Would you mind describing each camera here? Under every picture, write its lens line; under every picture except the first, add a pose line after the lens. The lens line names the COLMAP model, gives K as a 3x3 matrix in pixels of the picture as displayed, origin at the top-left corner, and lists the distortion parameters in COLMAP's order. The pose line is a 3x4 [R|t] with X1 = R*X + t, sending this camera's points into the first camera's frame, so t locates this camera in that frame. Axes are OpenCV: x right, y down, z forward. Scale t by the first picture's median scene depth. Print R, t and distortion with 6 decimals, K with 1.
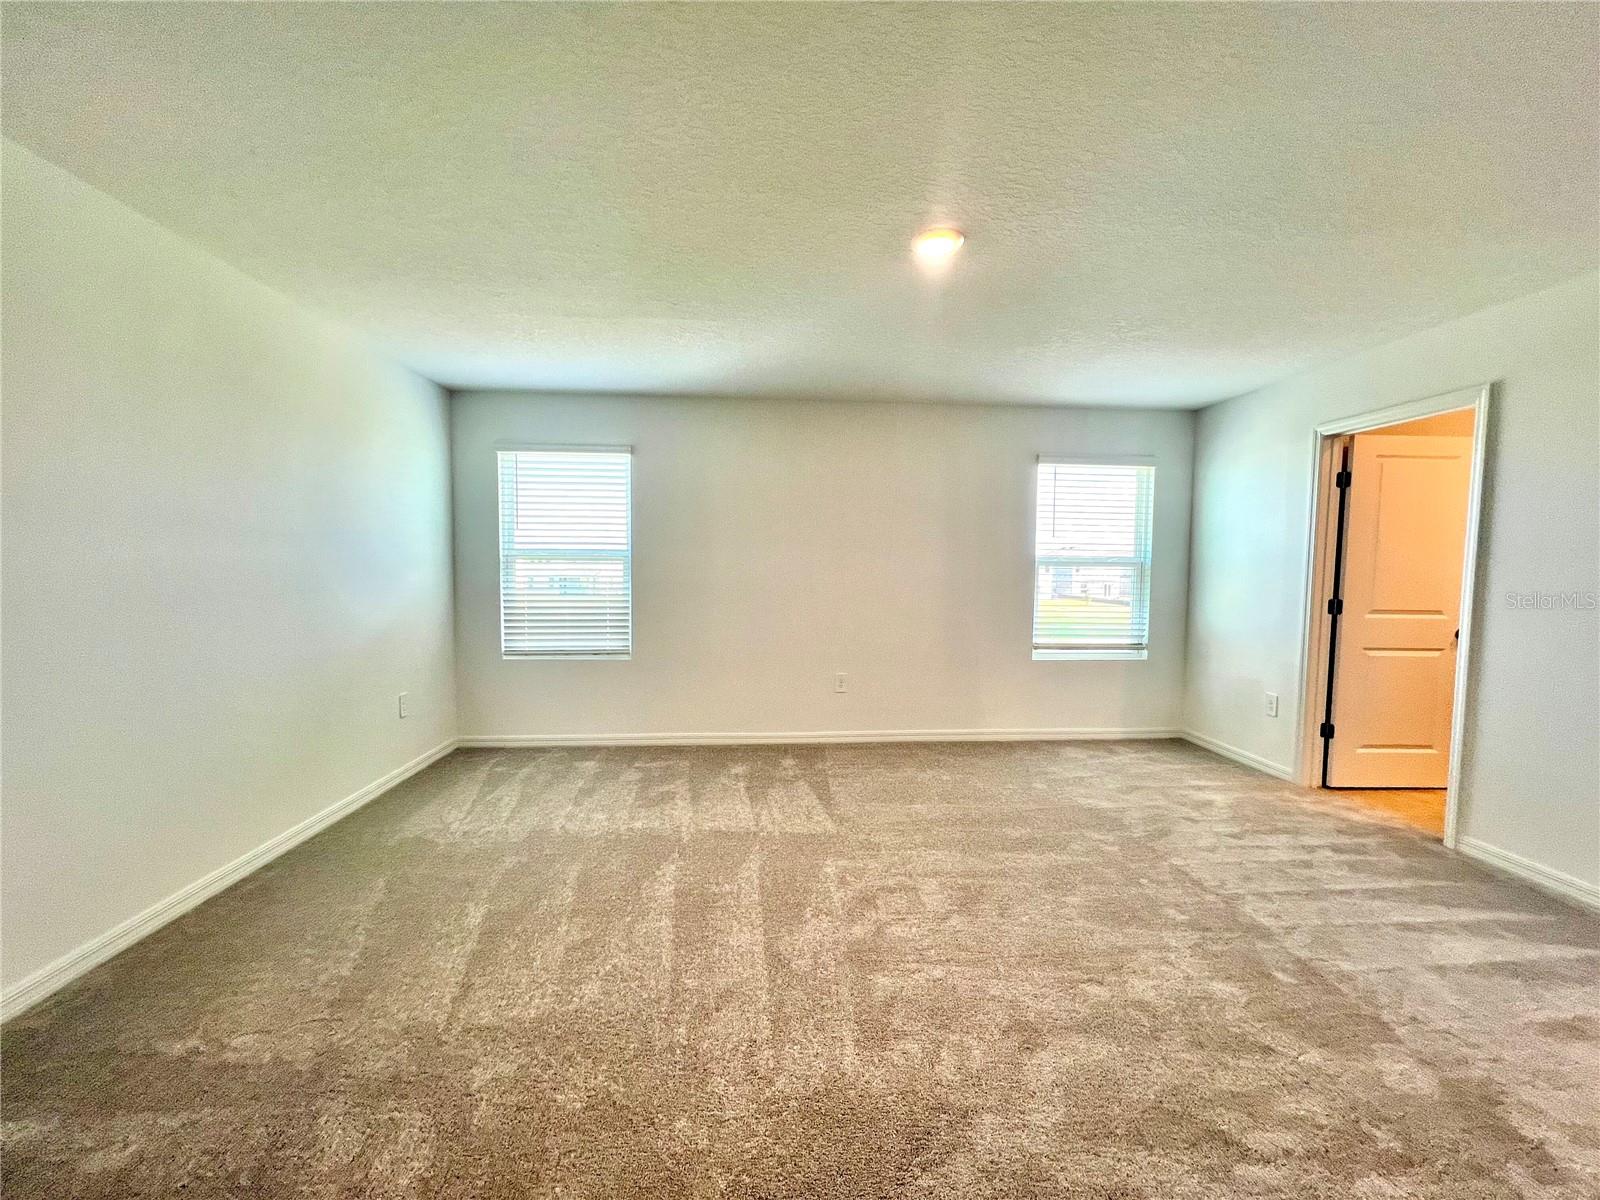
lens RADIAL K [[641.0, 0, 802.2], [0, 641.0, 601.9], [0, 0, 1]] dist [-0.001805, 0.000250]
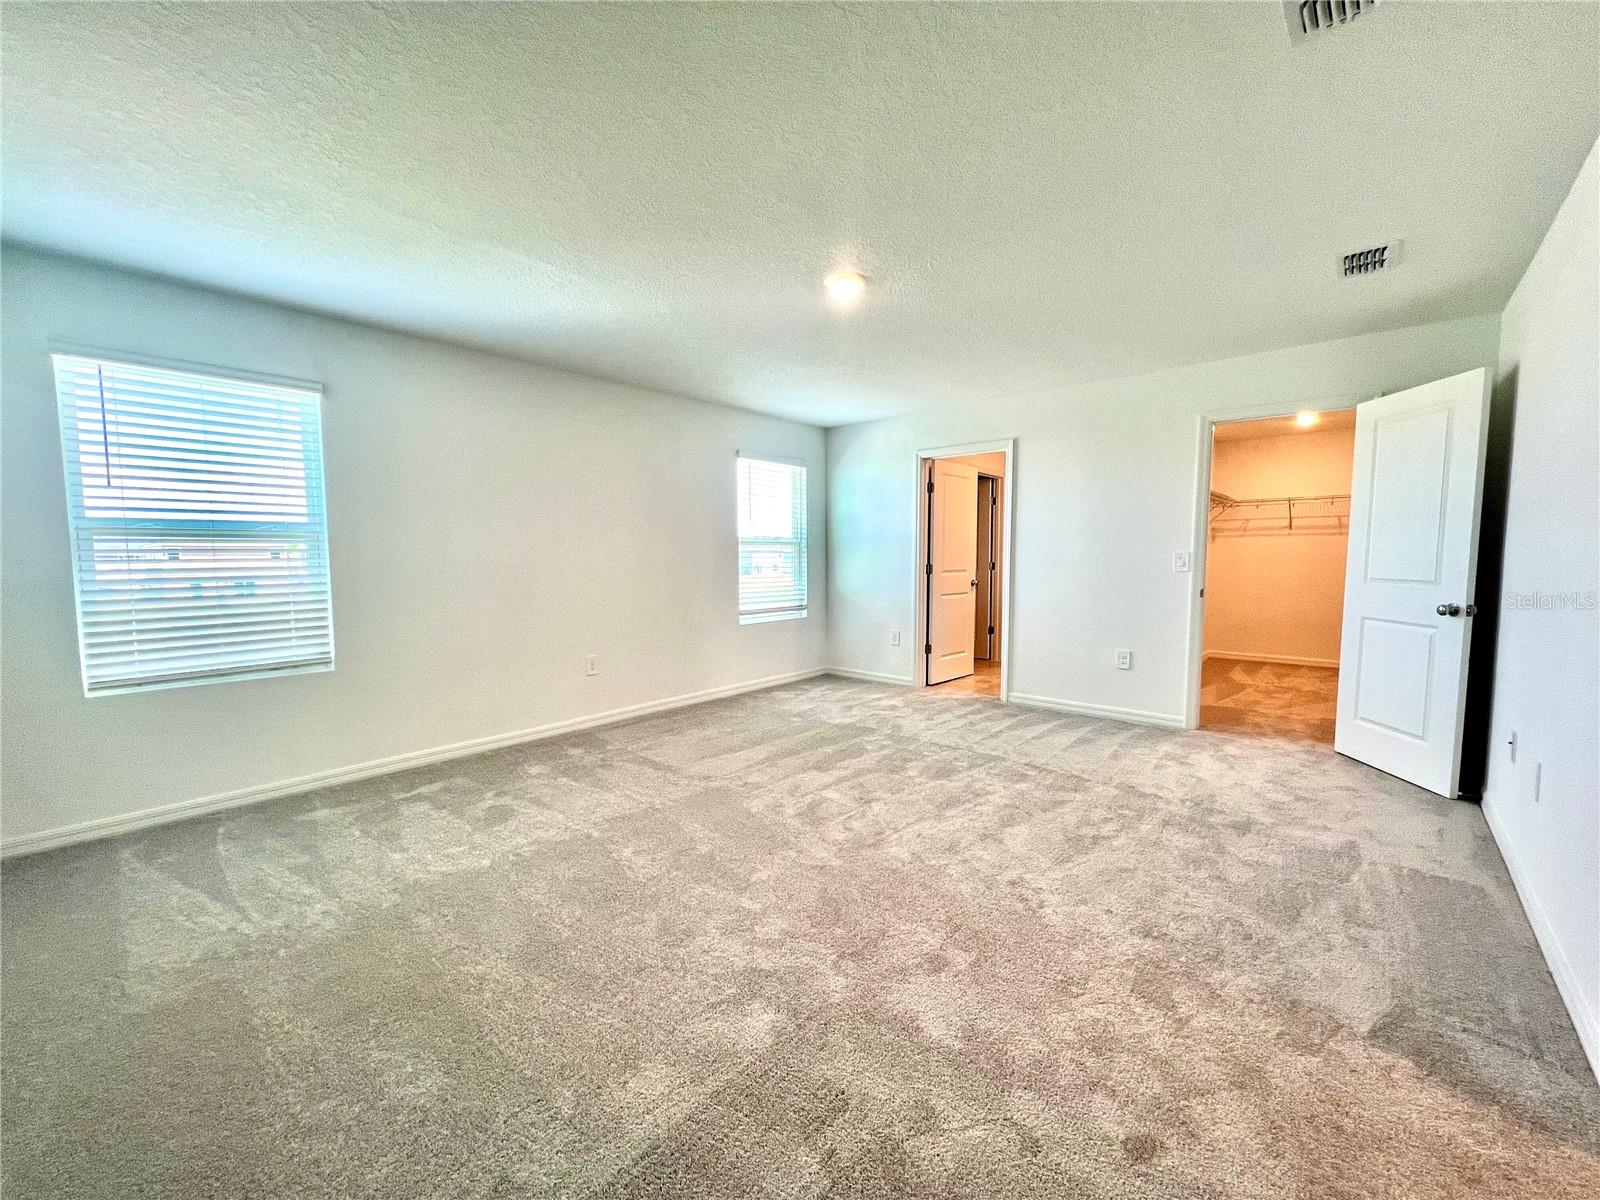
lens RADIAL K [[641.0, 0, 802.2], [0, 641.0, 601.9], [0, 0, 1]] dist [-0.001805, 0.000250]
pose [[0.714802, -0.063348, 0.696452, -0.478088], [0.050787, 0.997961, 0.038648, 0.011138], [-0.697481, 0.007745, 0.716562, 0.096294]]
